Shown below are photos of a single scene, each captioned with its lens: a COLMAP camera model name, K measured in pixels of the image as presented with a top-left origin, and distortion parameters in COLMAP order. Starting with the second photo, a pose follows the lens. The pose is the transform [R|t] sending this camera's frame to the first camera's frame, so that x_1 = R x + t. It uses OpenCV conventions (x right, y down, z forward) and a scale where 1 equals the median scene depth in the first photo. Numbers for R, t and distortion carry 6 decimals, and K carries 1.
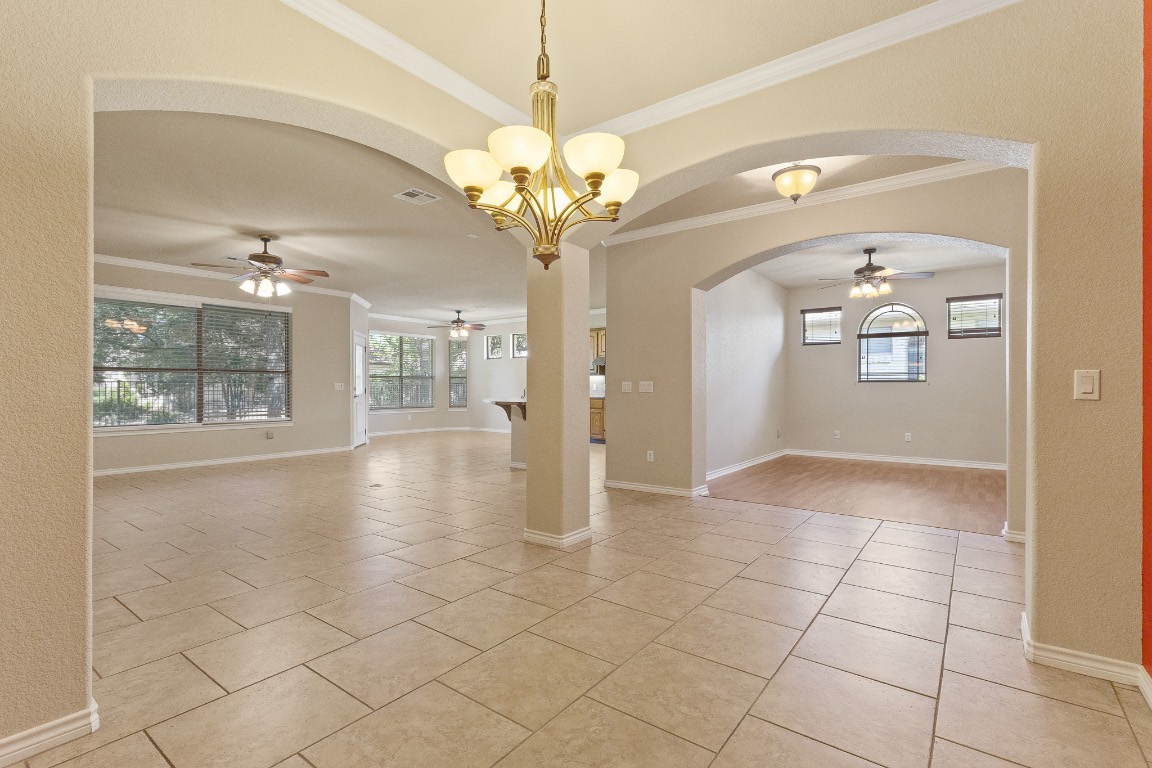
lens RADIAL K [[533.5, 0, 569.2], [0, 533.5, 383.3], [0, 0, 1]] dist [0.002116, 0.000529]
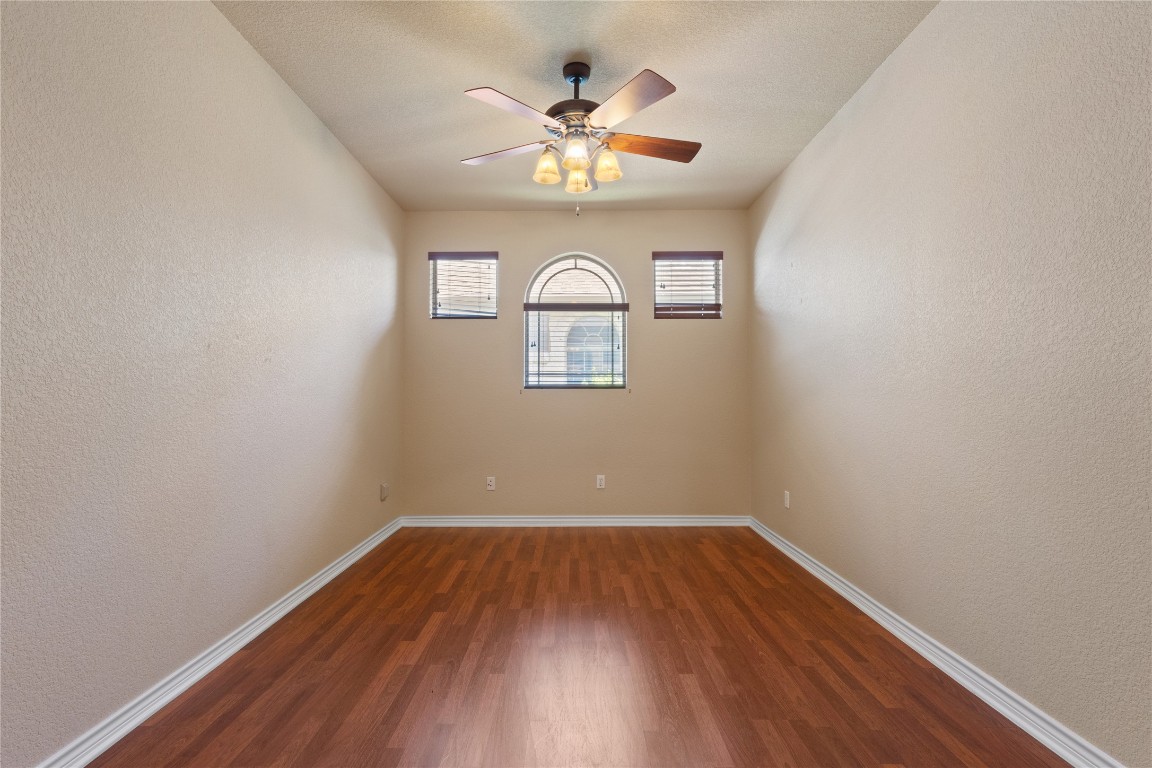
lens RADIAL K [[533.5, 0, 569.2], [0, 533.5, 382.8], [0, 0, 1]] dist [0.002116, 0.000529]
pose [[0.798722, 0.009250, 0.601630, 0.255998], [-0.001988, 0.999917, -0.012734, -0.000780], [-0.601698, 0.008974, 0.798674, 0.555319]]
